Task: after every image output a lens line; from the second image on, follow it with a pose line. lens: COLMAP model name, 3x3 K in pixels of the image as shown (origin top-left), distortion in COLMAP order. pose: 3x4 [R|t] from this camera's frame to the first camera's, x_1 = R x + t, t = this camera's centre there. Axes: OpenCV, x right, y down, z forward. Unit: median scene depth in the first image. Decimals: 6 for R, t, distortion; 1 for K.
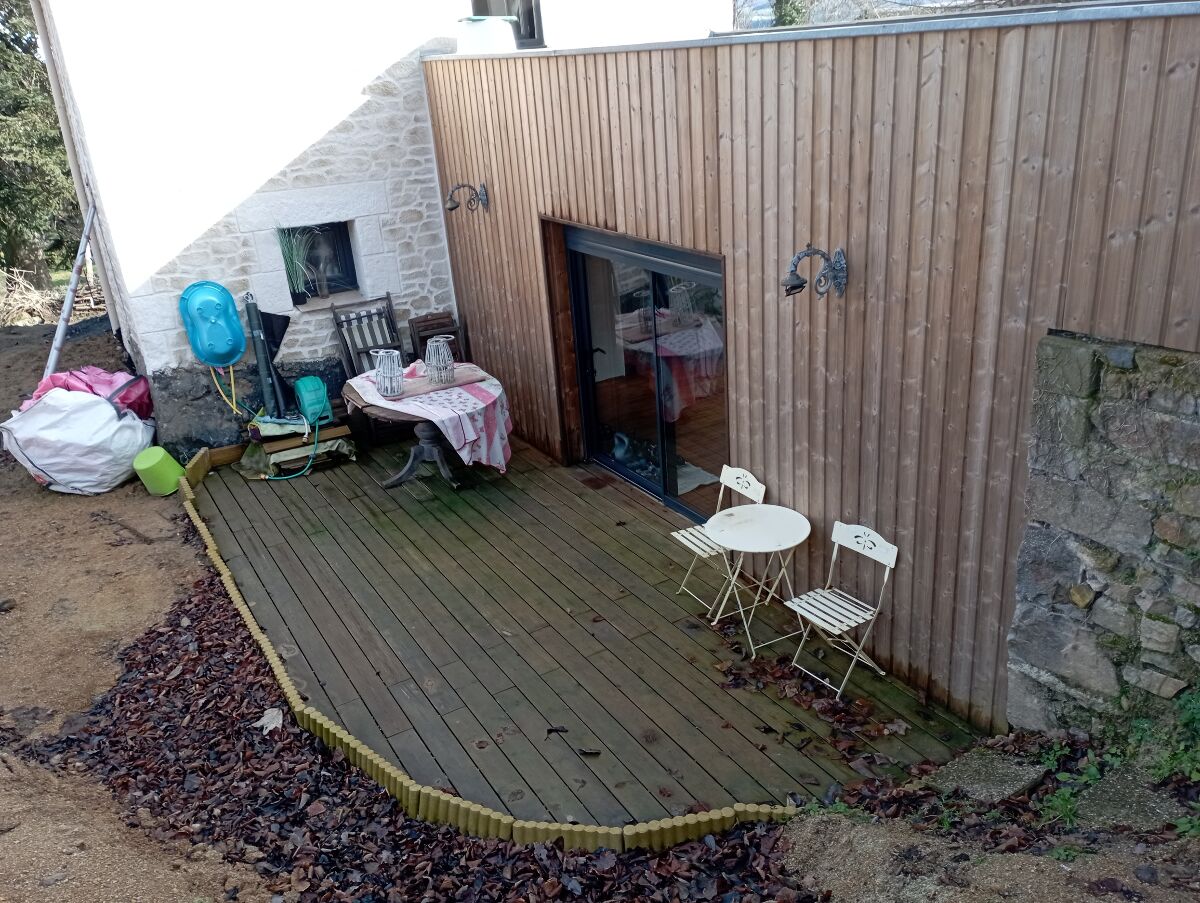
lens RADIAL K [[995.8, 0, 600.0], [0, 995.8, 451.5], [0, 0, 1]] dist [0.064373, 0.005249]
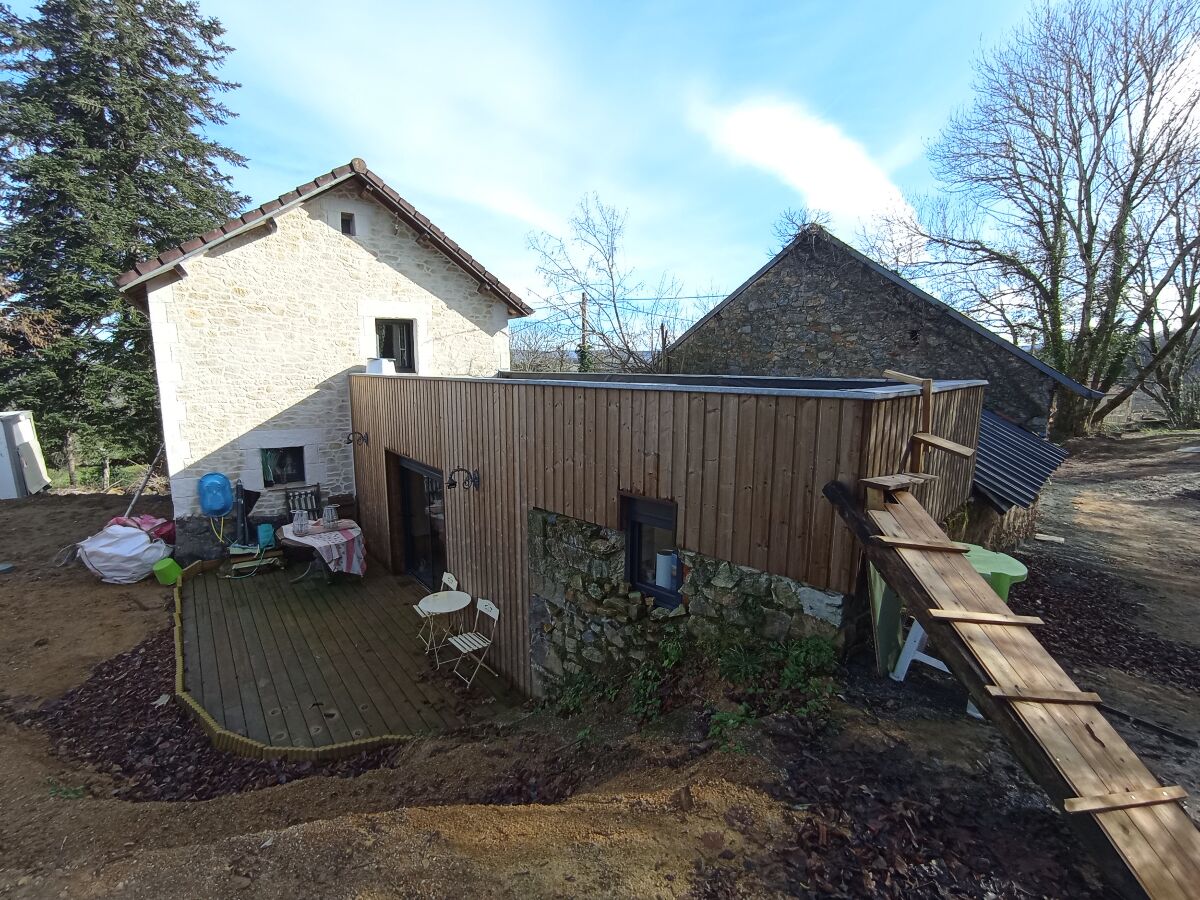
lens RADIAL K [[553.7, 0, 600.0], [0, 553.7, 450.0], [0, 0, 1]] dist [0.000475, 0.009855]
pose [[0.991000, 0.056374, 0.121411, 0.221194], [-0.025795, 0.970419, -0.240045, 0.027733], [-0.131352, 0.234753, 0.963140, -0.147039]]
